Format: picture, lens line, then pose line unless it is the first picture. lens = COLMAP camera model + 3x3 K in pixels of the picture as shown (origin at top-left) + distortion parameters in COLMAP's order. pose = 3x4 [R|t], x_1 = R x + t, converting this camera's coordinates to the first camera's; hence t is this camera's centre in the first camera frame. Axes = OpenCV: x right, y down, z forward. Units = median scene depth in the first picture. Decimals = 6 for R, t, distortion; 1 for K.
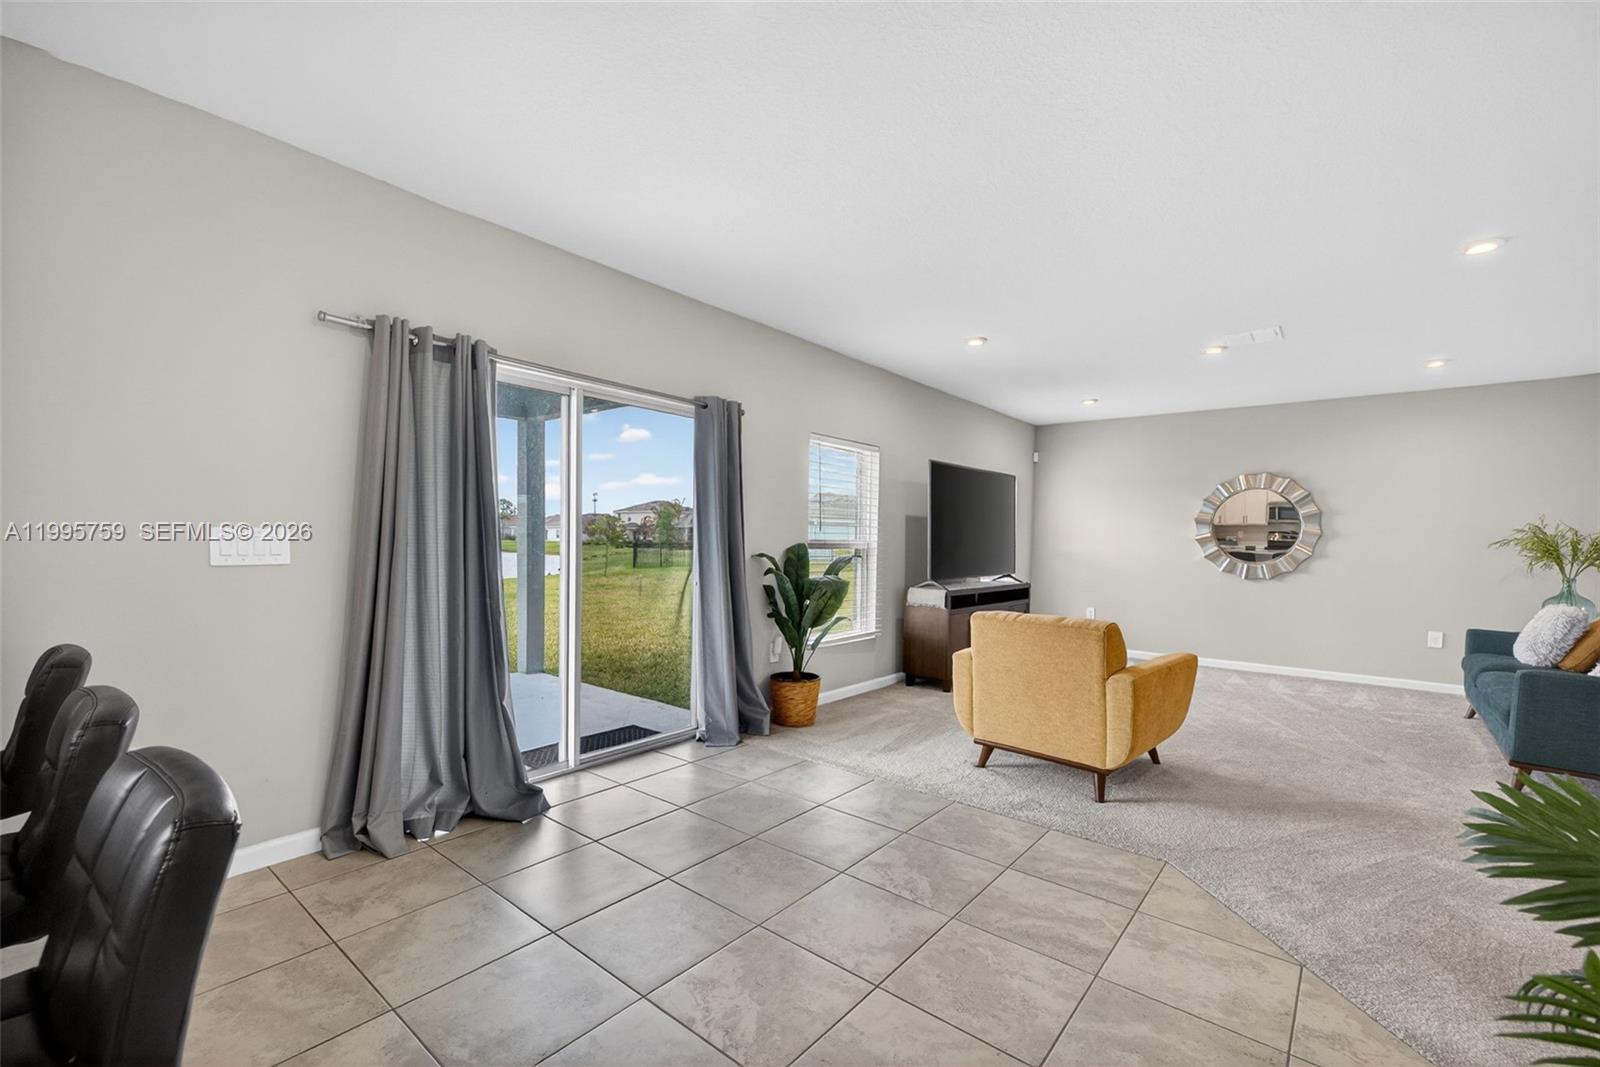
lens RADIAL K [[719.9, 0, 802.8], [0, 719.9, 561.2], [0, 0, 1]] dist [0.001799, 0.000169]
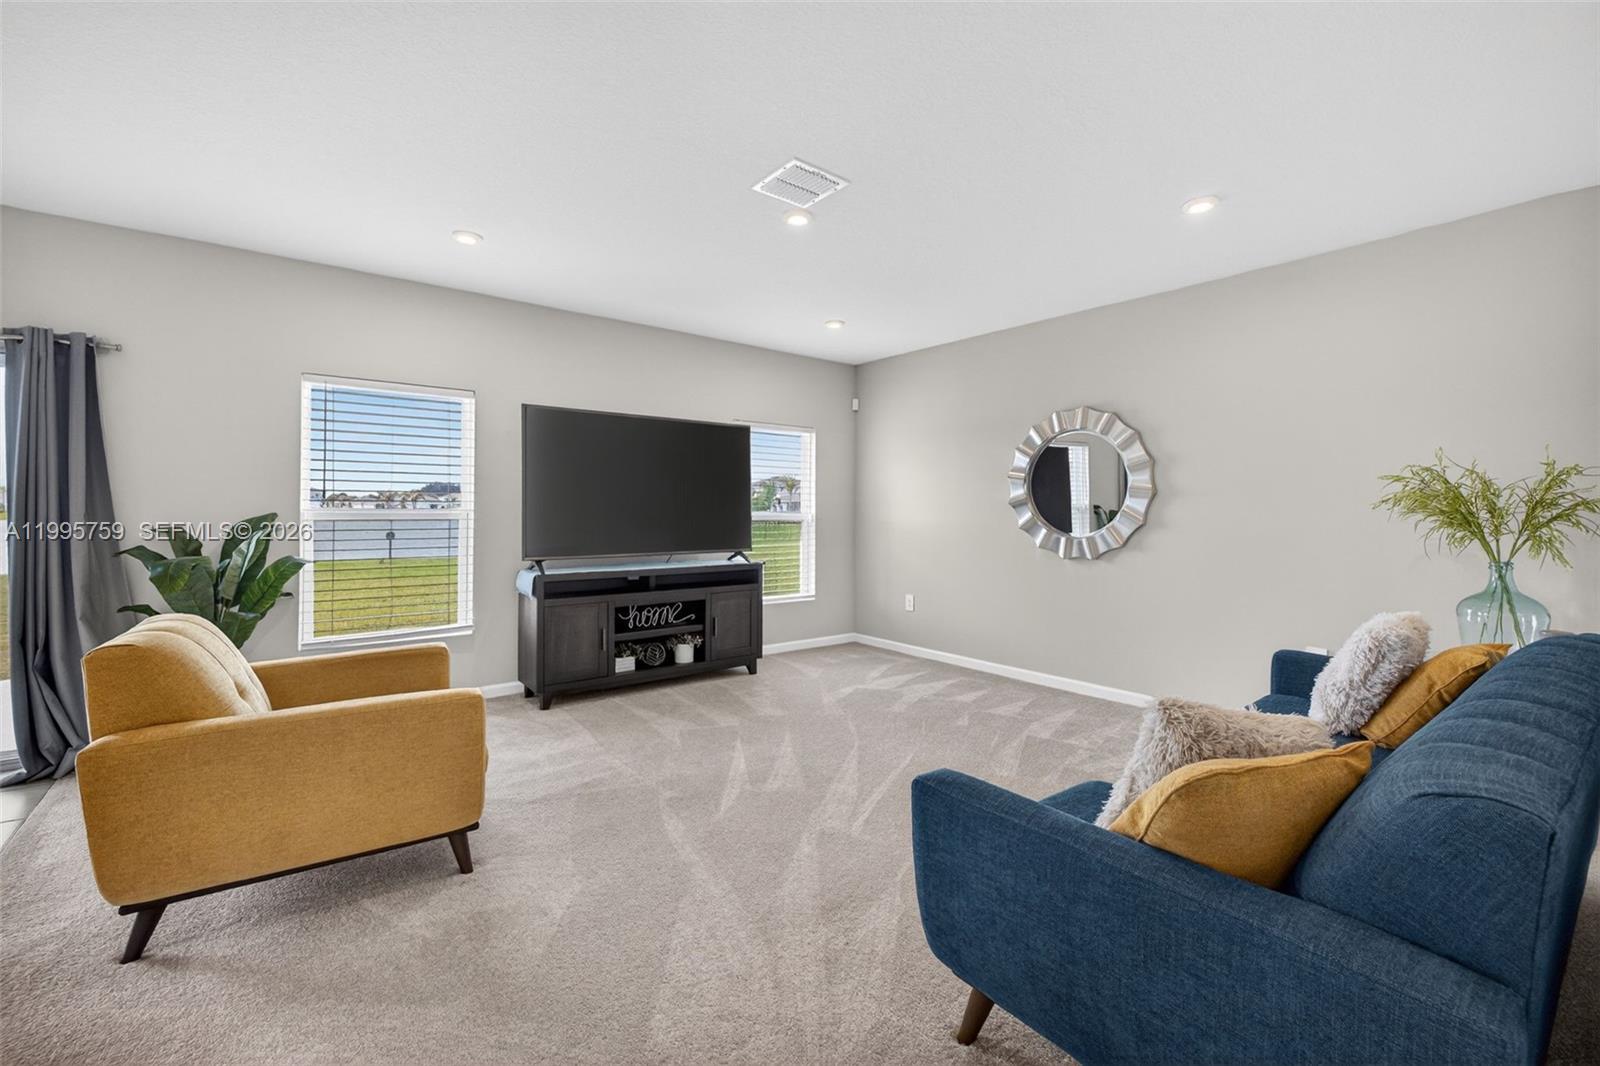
lens RADIAL K [[684.8, 0, 805.7], [0, 684.8, 507.1], [0, 0, 1]] dist [0.003209, 0.000036]
pose [[0.972384, -0.012611, -0.233045, 0.662891], [0.003724, 0.999250, -0.038536, 0.000022], [0.233357, 0.036604, 0.971702, 0.360211]]
